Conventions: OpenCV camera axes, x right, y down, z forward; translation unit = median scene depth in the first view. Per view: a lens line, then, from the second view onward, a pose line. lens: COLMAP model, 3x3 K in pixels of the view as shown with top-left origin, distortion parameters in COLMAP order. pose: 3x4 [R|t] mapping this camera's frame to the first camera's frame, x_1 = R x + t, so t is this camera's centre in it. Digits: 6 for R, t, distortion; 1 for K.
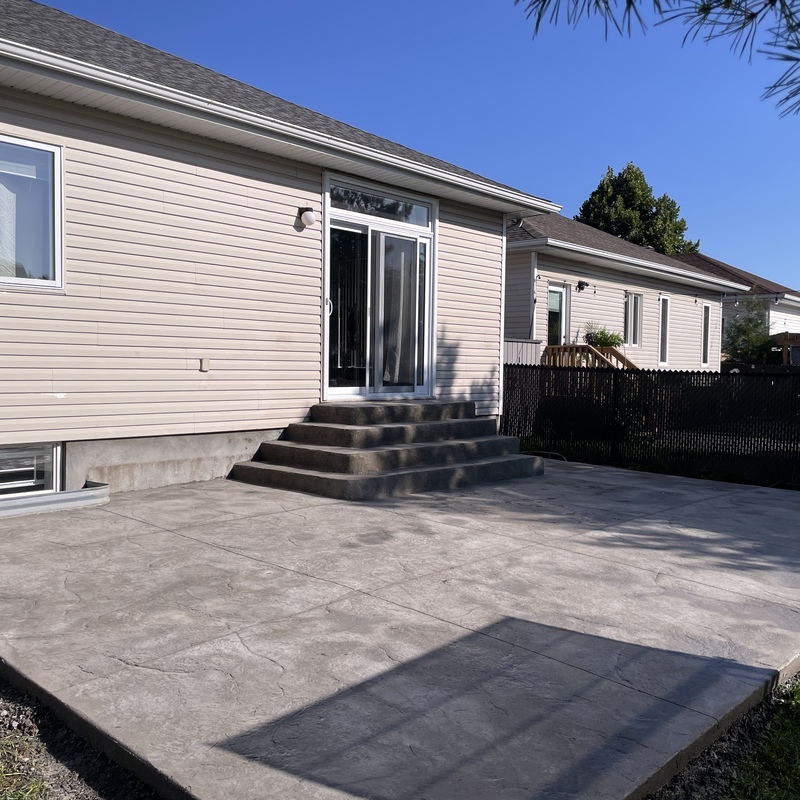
lens RADIAL K [[806.2, 0, 399.8], [0, 806.2, 385.2], [0, 0, 1]] dist [0.094756, -0.123555]
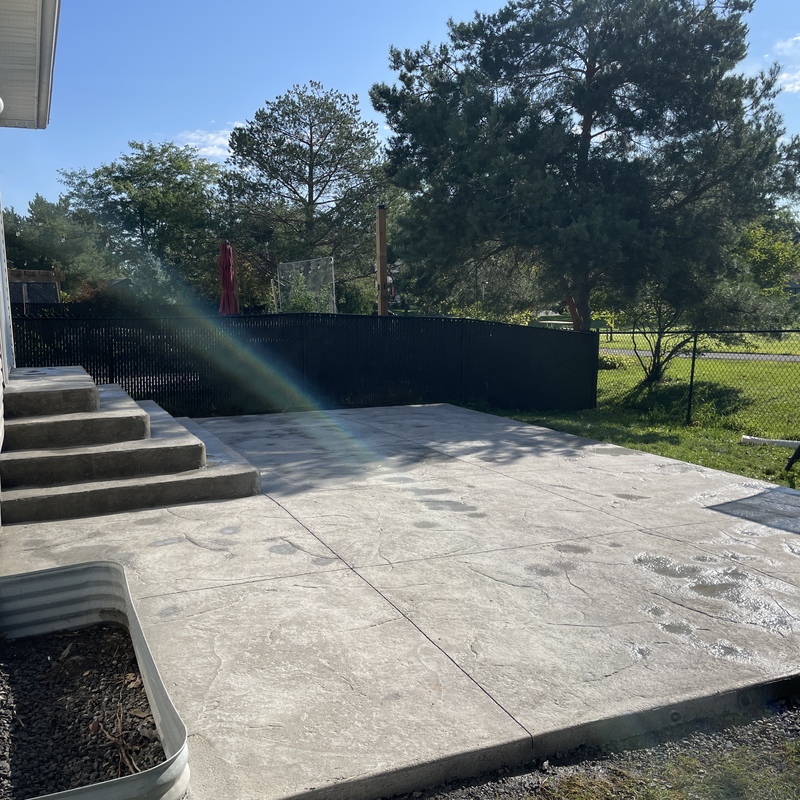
lens RADIAL K [[805.2, 0, 400.0], [0, 805.2, 400.0], [0, 0, 1]] dist [0.116468, -0.180555]
pose [[0.389150, -0.141760, 0.910201, -1.128727], [0.043919, 0.989820, 0.135382, -0.089062], [-0.920127, -0.012709, 0.391414, 0.823694]]
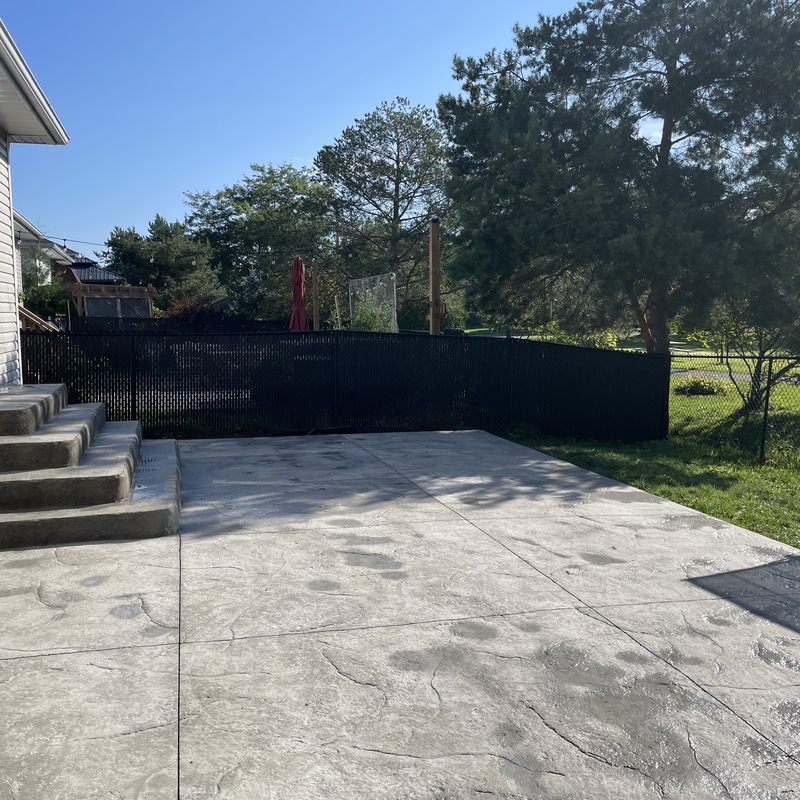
lens RADIAL K [[806.2, 0, 399.8], [0, 806.2, 385.2], [0, 0, 1]] dist [0.094756, -0.123555]
pose [[0.525919, -0.097003, 0.844985, -0.857870], [0.036439, 0.995133, 0.091560, -0.081058], [-0.849754, -0.017363, 0.526893, 0.659584]]
